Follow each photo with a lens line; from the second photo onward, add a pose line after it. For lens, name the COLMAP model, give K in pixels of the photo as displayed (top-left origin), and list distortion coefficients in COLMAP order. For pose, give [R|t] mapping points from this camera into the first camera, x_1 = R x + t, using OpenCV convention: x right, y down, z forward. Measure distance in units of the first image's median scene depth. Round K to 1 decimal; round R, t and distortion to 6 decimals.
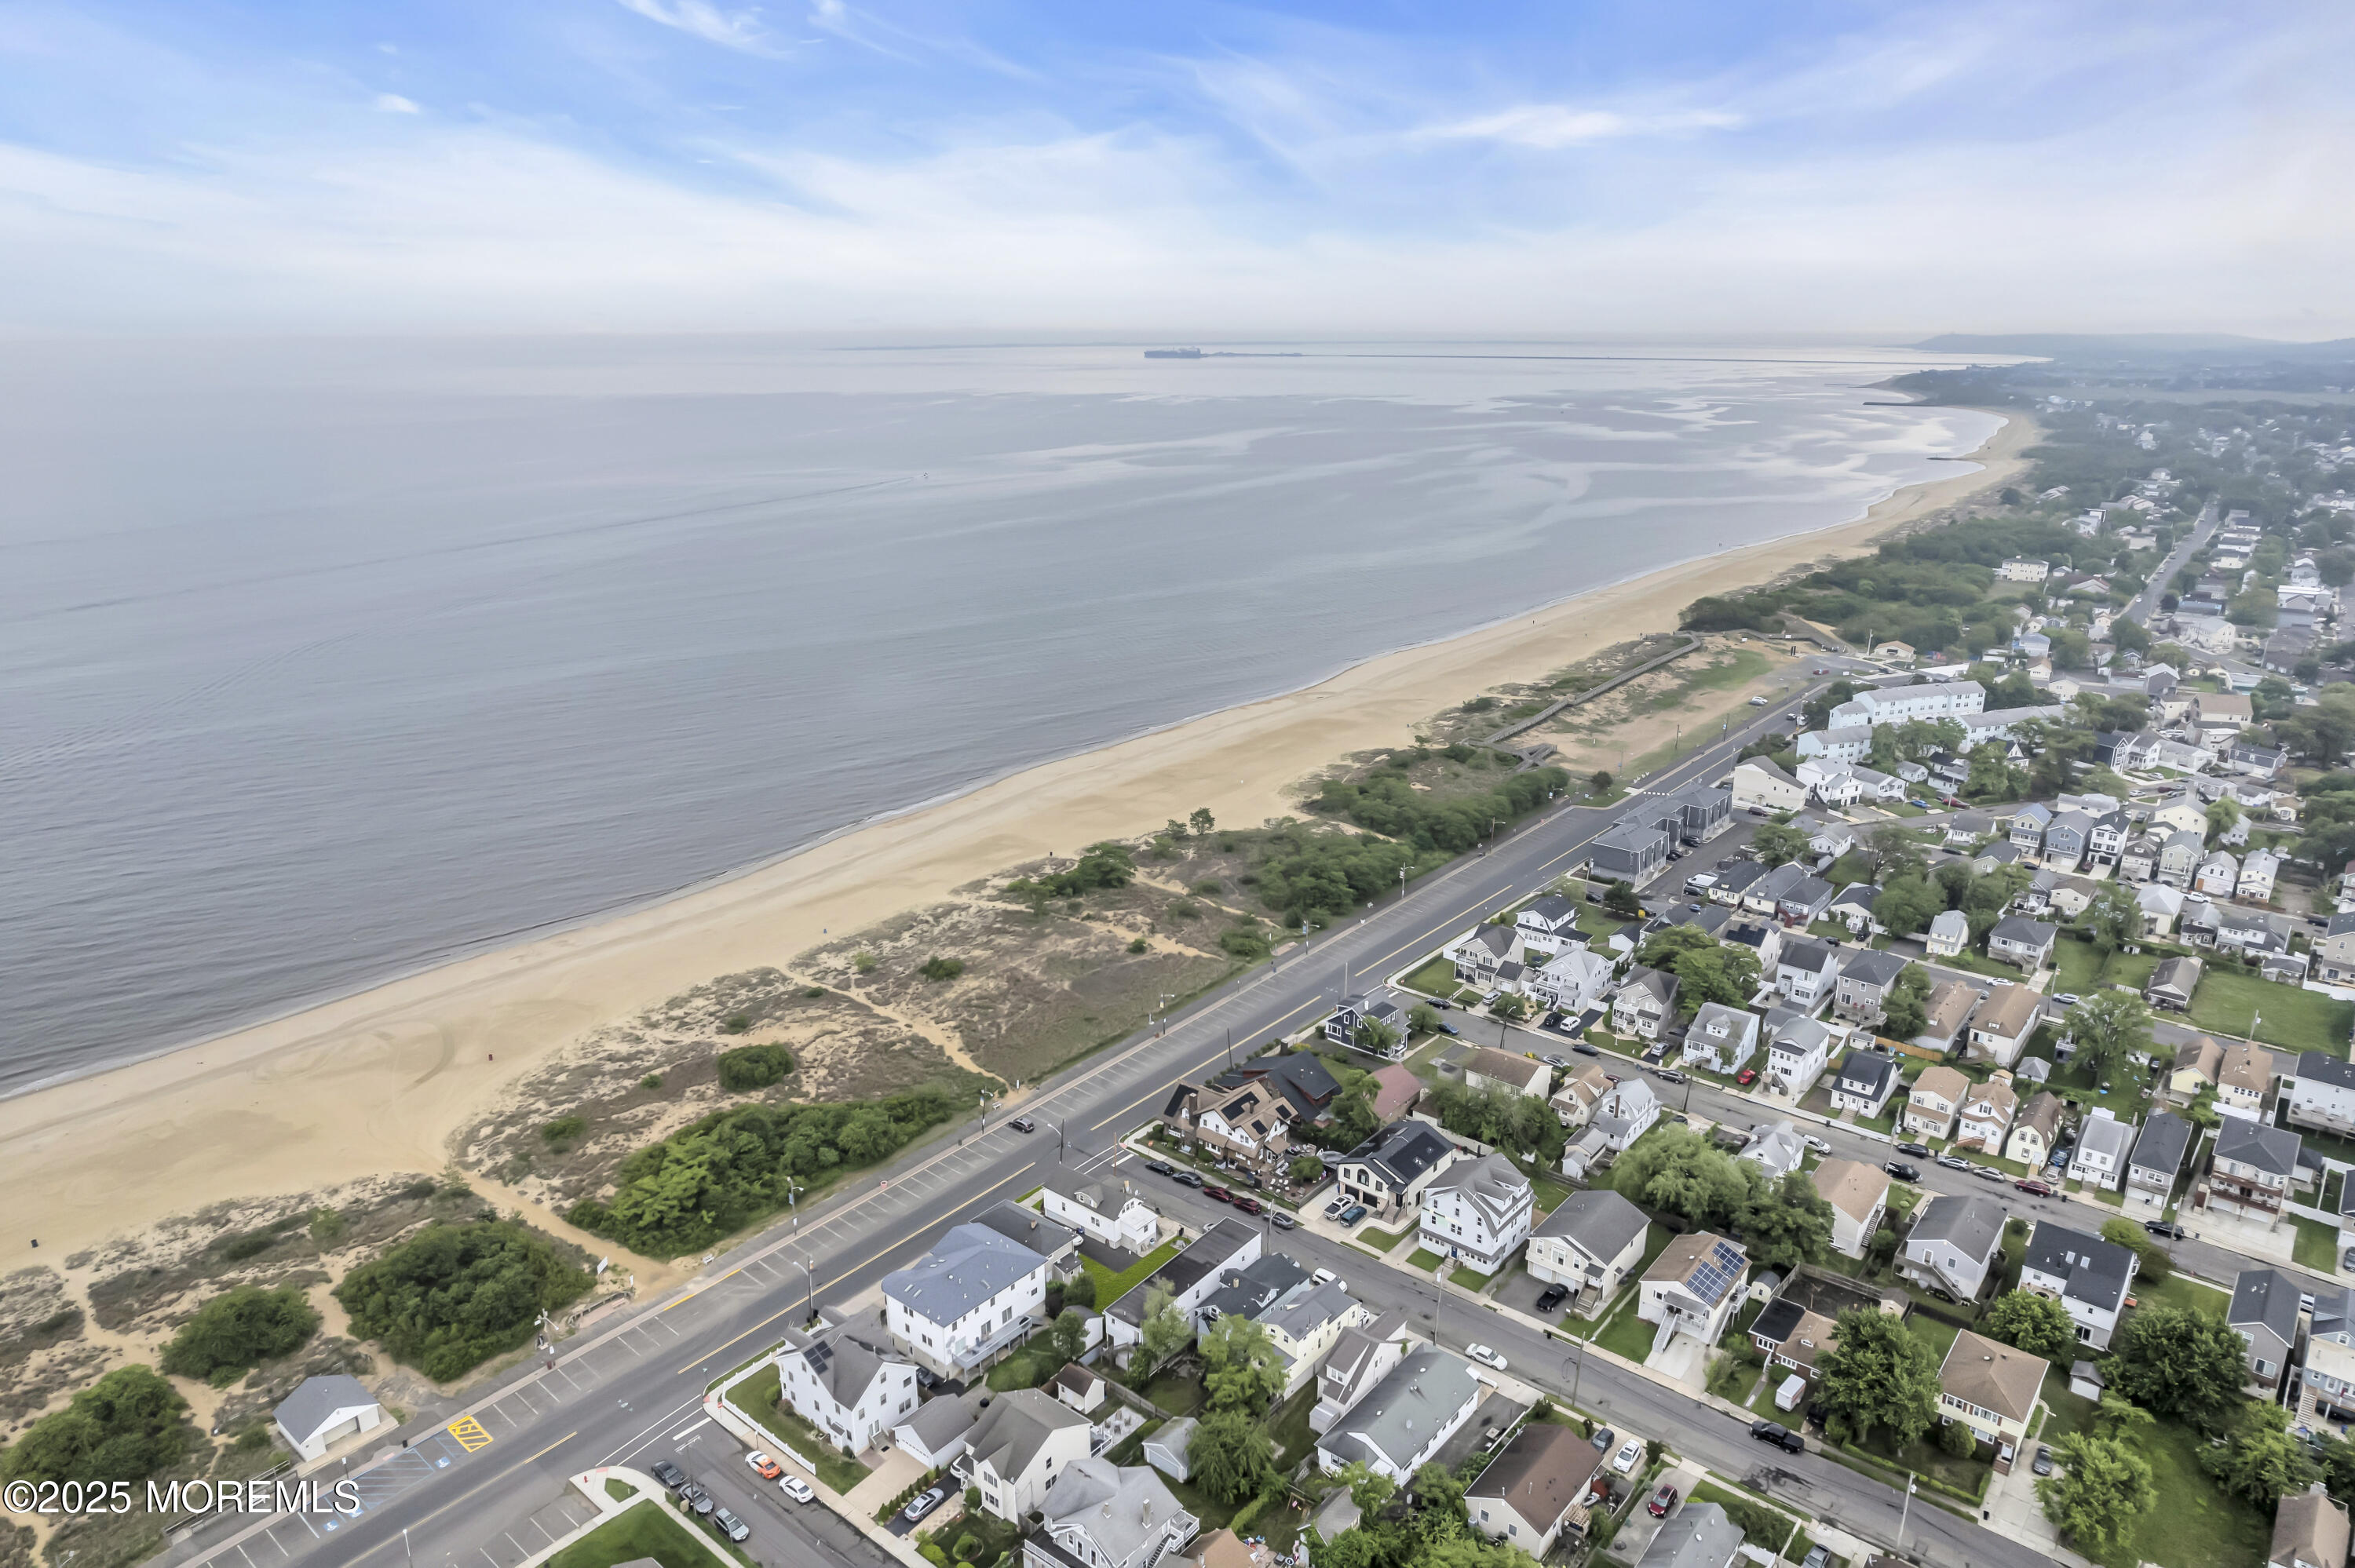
lens RADIAL K [[1506.2, 0, 1172.7], [0, 1506.2, 798.6], [0, 0, 1]] dist [-0.079220, 0.072447]
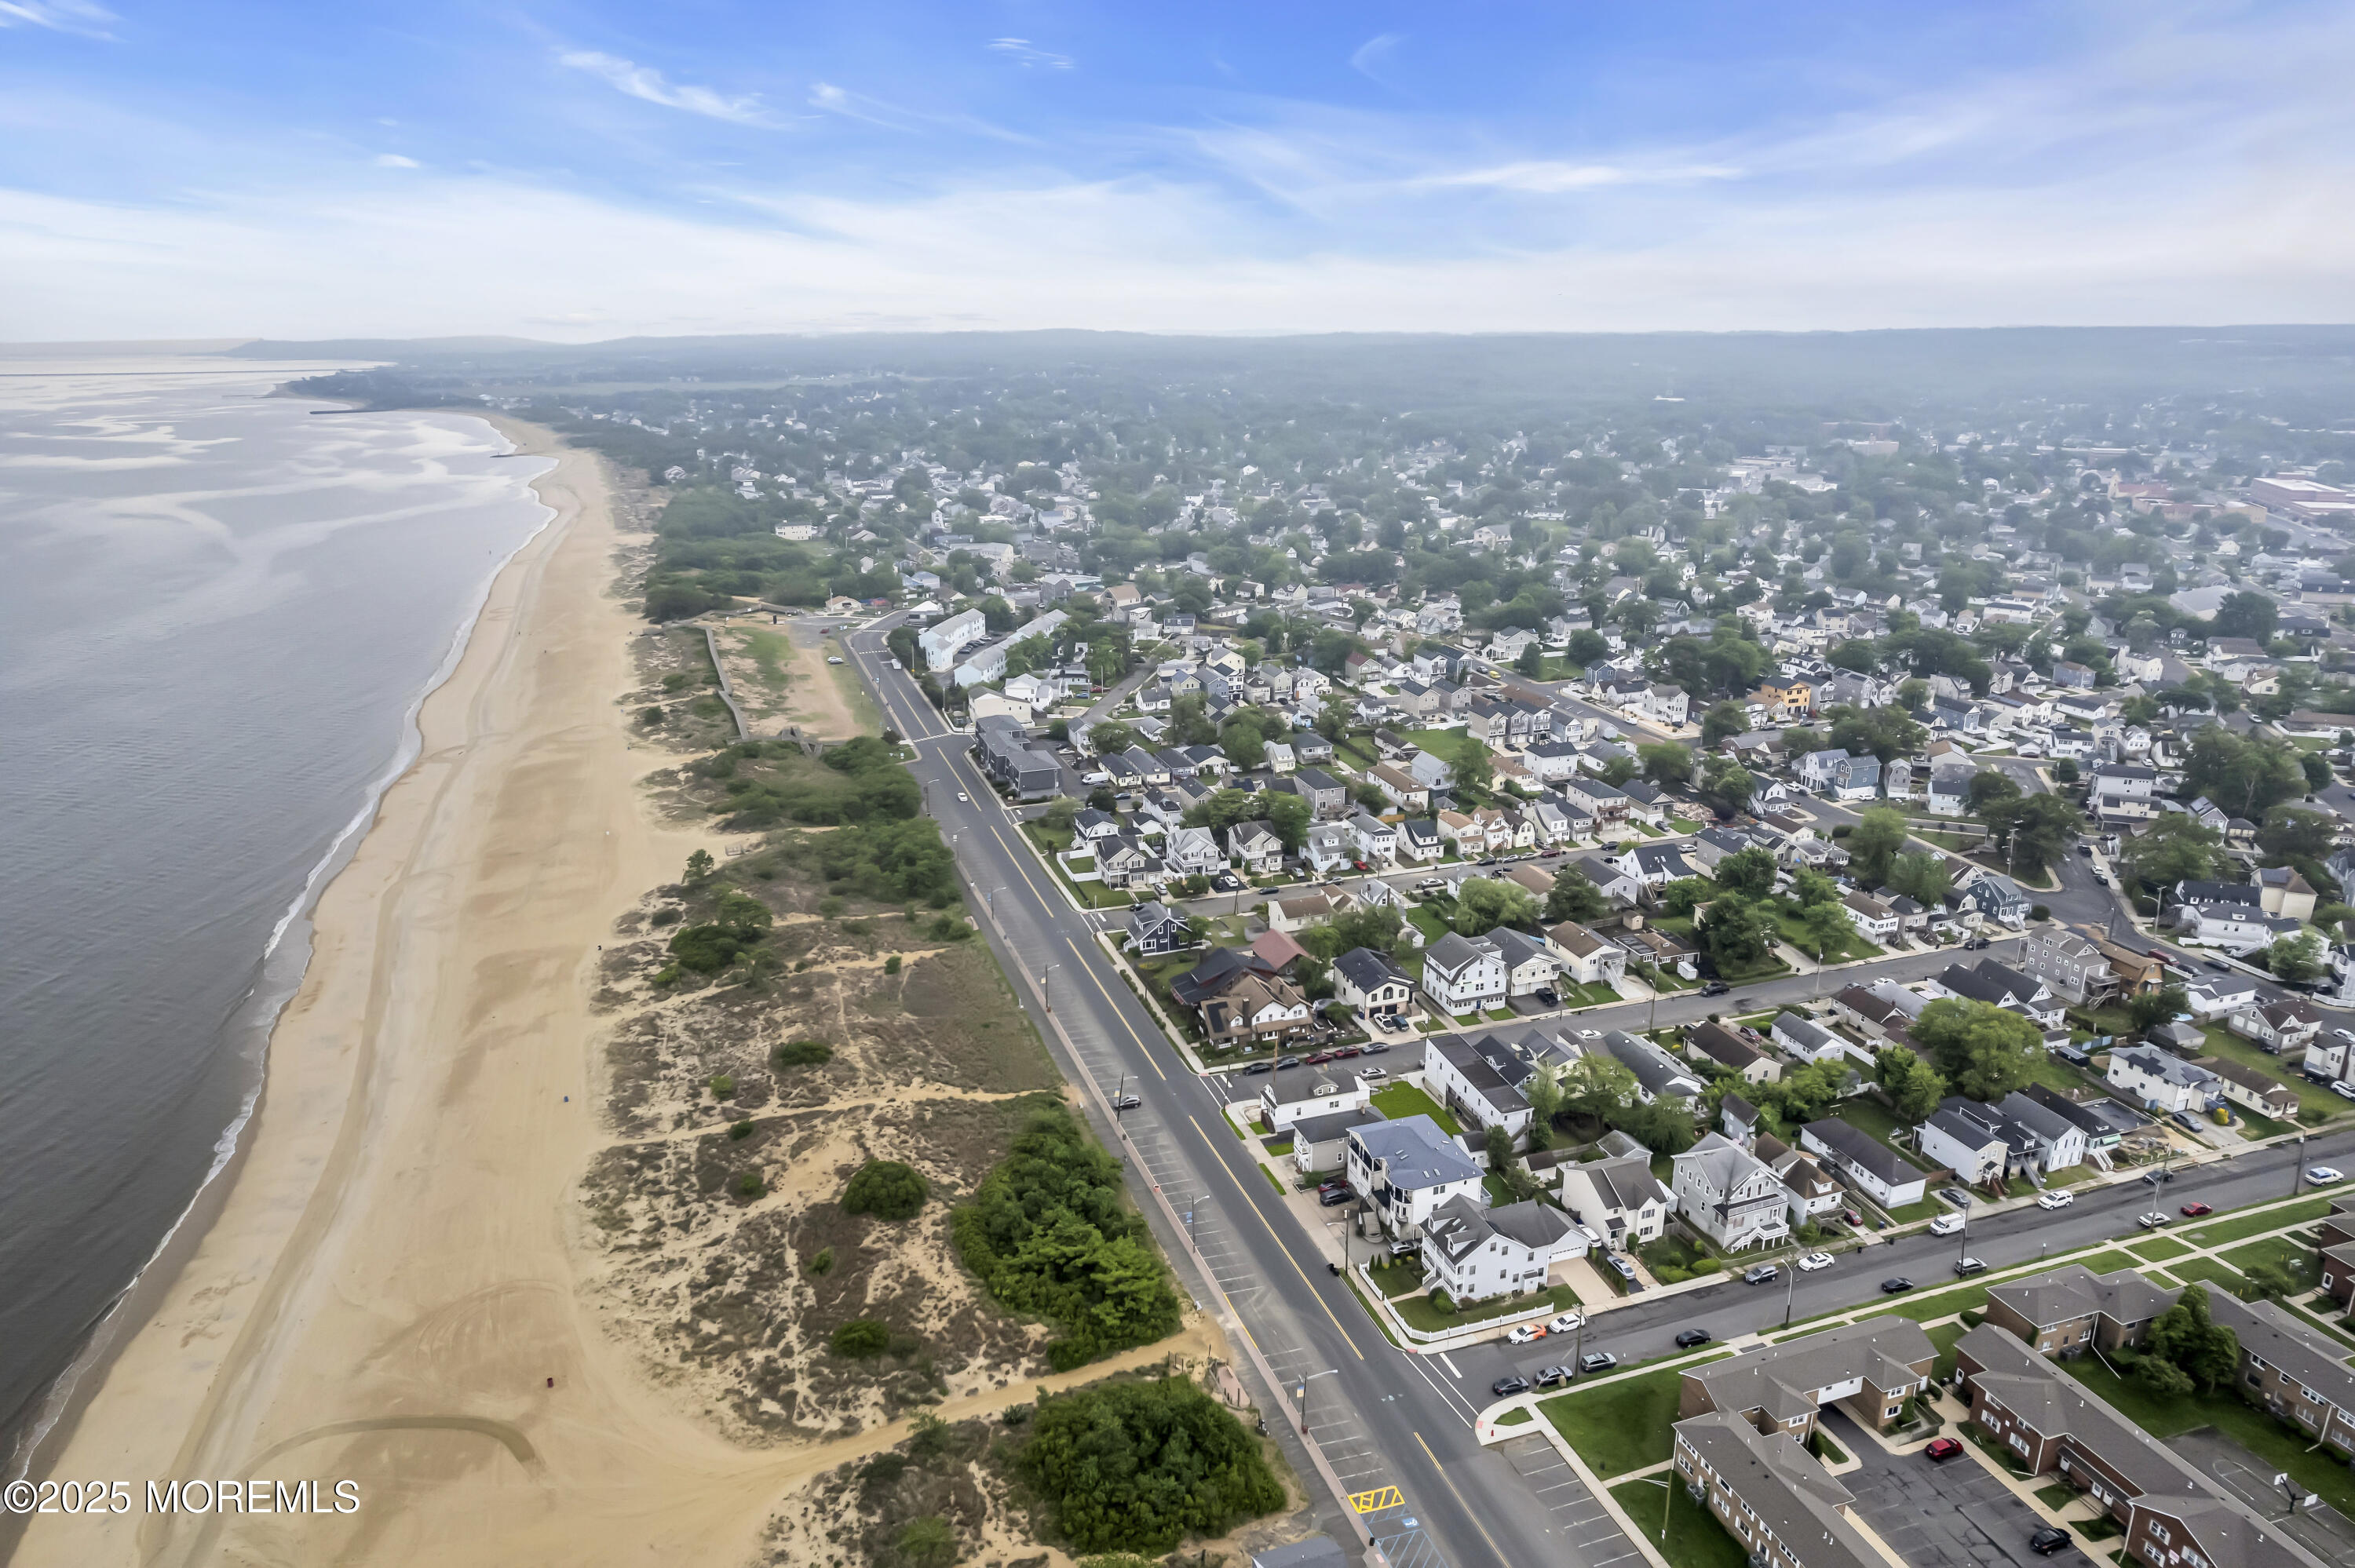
lens RADIAL K [[1506.2, 0, 1172.7], [0, 1506.2, 798.6], [0, 0, 1]] dist [-0.079220, 0.072447]
pose [[0.524064, -0.257821, 0.811718, -0.840533], [0.261019, 0.955836, 0.135077, -0.107104], [-0.810695, 0.141084, 0.568215, 0.360628]]
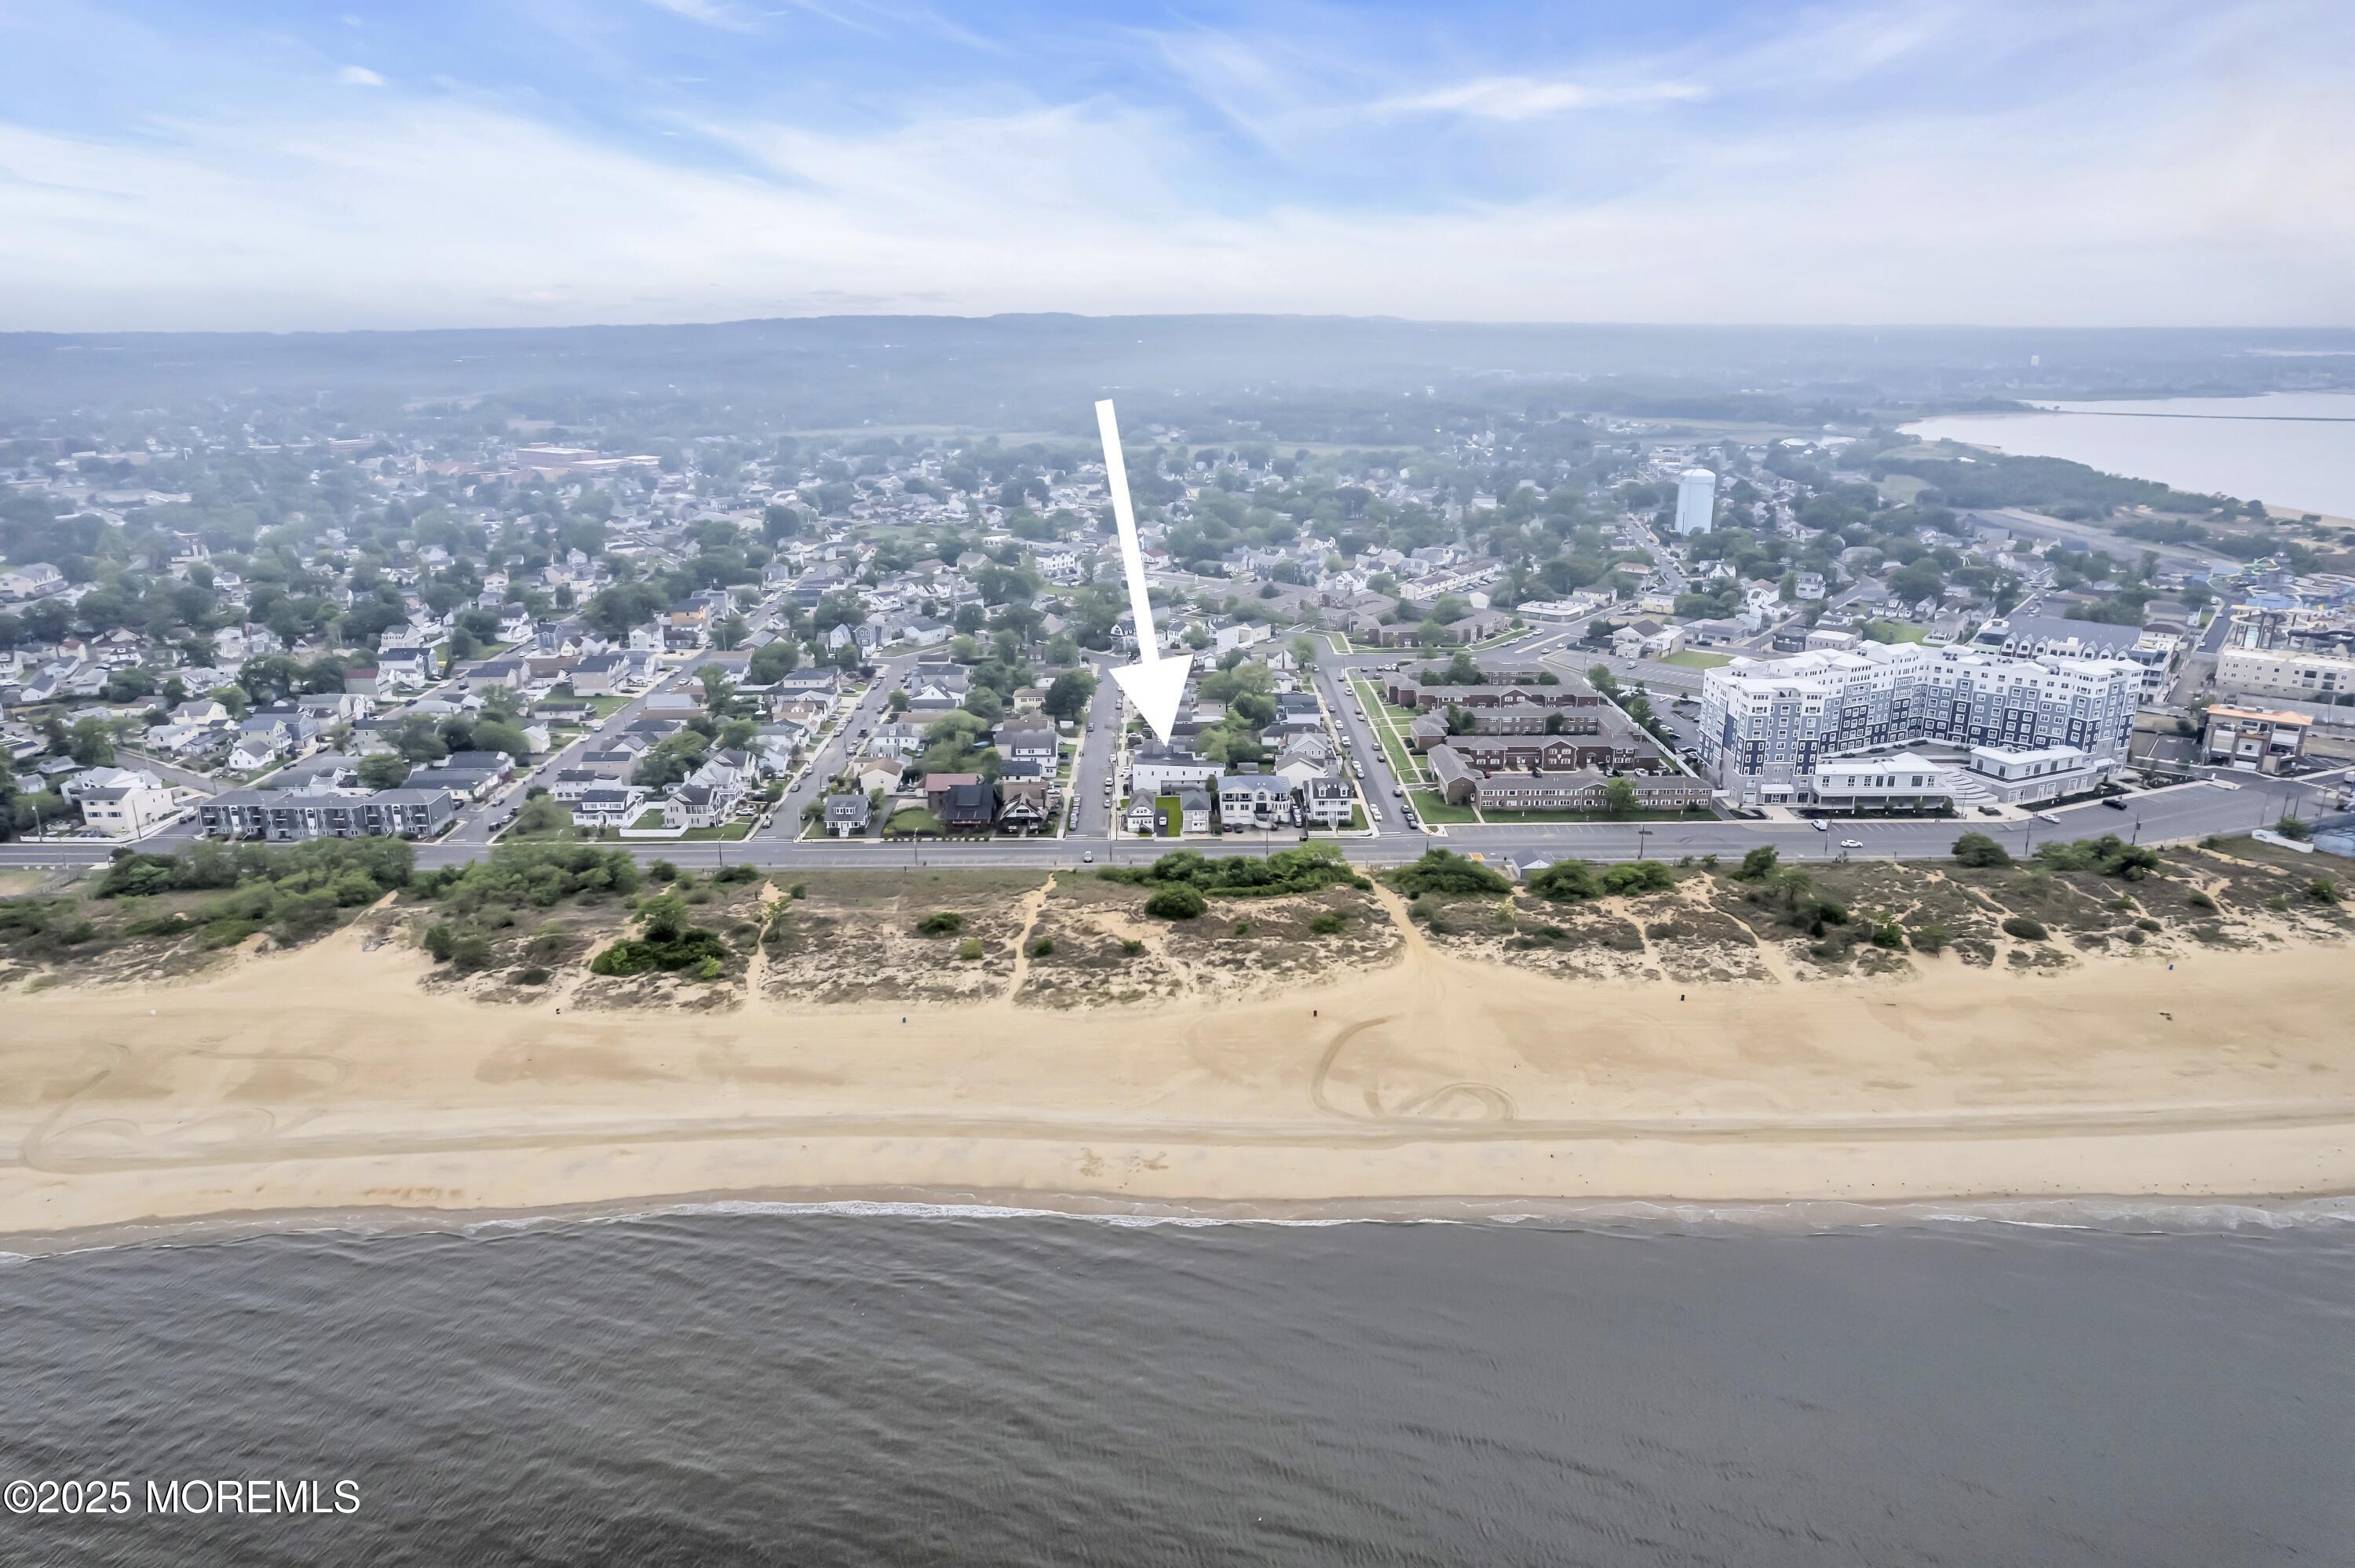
lens RADIAL K [[1506.2, 0, 1172.7], [0, 1506.2, 798.6], [0, 0, 1]] dist [-0.079220, 0.072447]
pose [[-0.644183, -0.220902, 0.732277, -1.193986], [0.244982, 0.847362, 0.471129, -0.494521], [-0.724577, 0.482888, -0.491739, 1.603567]]
